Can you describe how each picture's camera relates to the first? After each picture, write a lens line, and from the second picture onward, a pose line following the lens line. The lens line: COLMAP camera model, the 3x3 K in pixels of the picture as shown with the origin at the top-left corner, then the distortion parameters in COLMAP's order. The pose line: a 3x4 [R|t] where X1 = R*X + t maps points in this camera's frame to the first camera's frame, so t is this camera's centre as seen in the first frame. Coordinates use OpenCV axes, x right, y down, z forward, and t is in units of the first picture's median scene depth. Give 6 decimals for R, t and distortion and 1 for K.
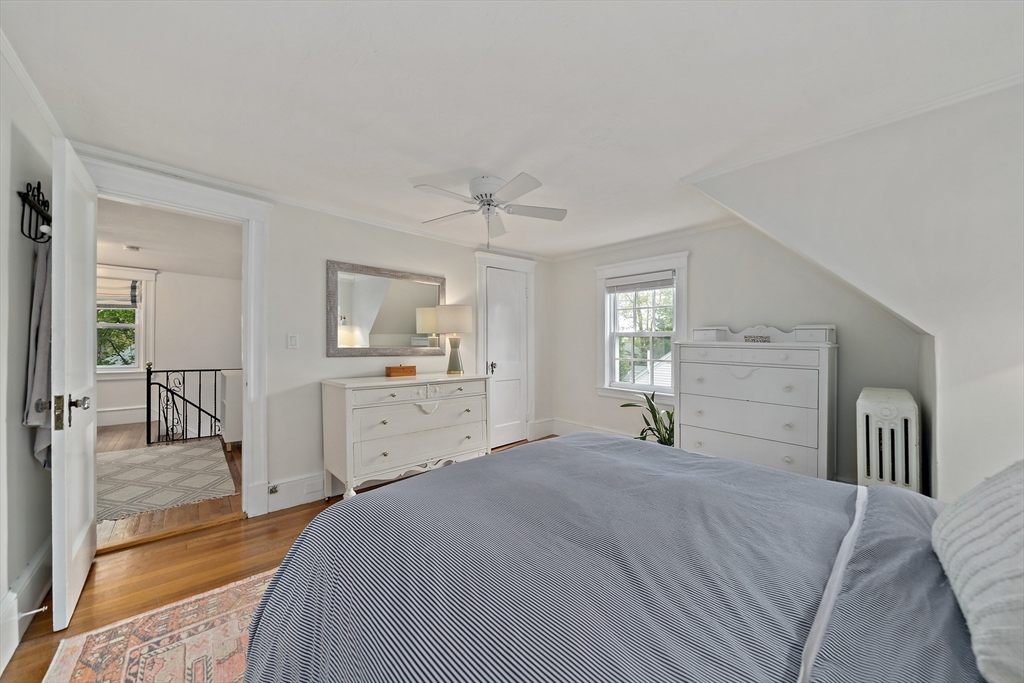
lens RADIAL K [[367.9, 0, 512.0], [0, 367.9, 341.5], [0, 0, 1]] dist [-0.003144, -0.000224]
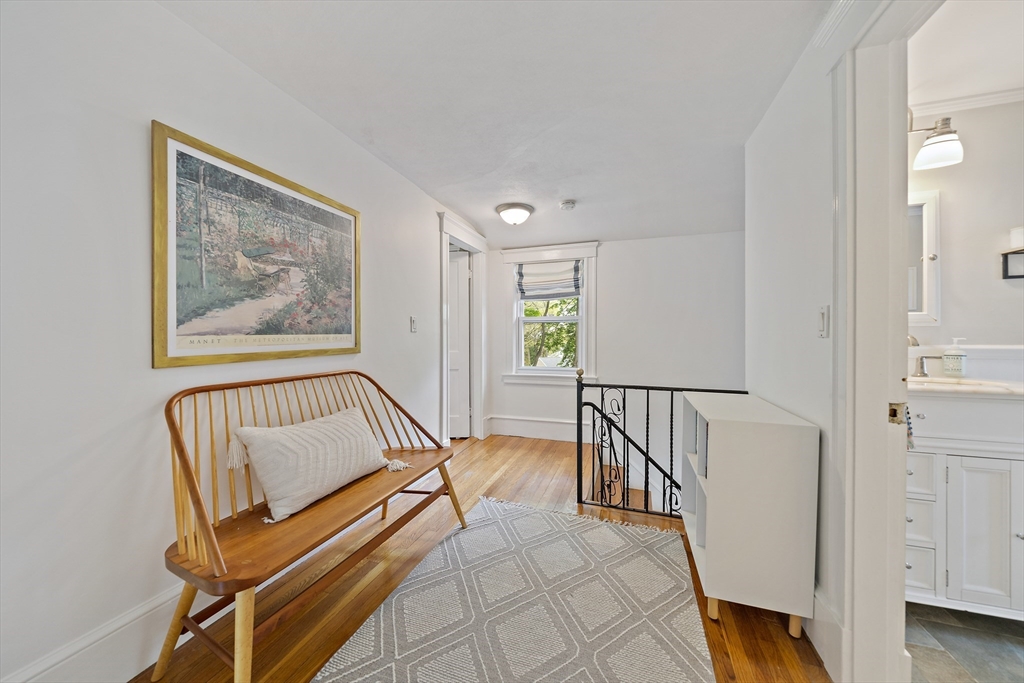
lens RADIAL K [[367.9, 0, 512.0], [0, 367.9, 341.5], [0, 0, 1]] dist [-0.003144, -0.000224]
pose [[0.504489, -0.000529, -0.863418, -0.486083], [0.002205, 0.999997, 0.000676, 0.009259], [0.863415, -0.002245, 0.504489, 0.557342]]
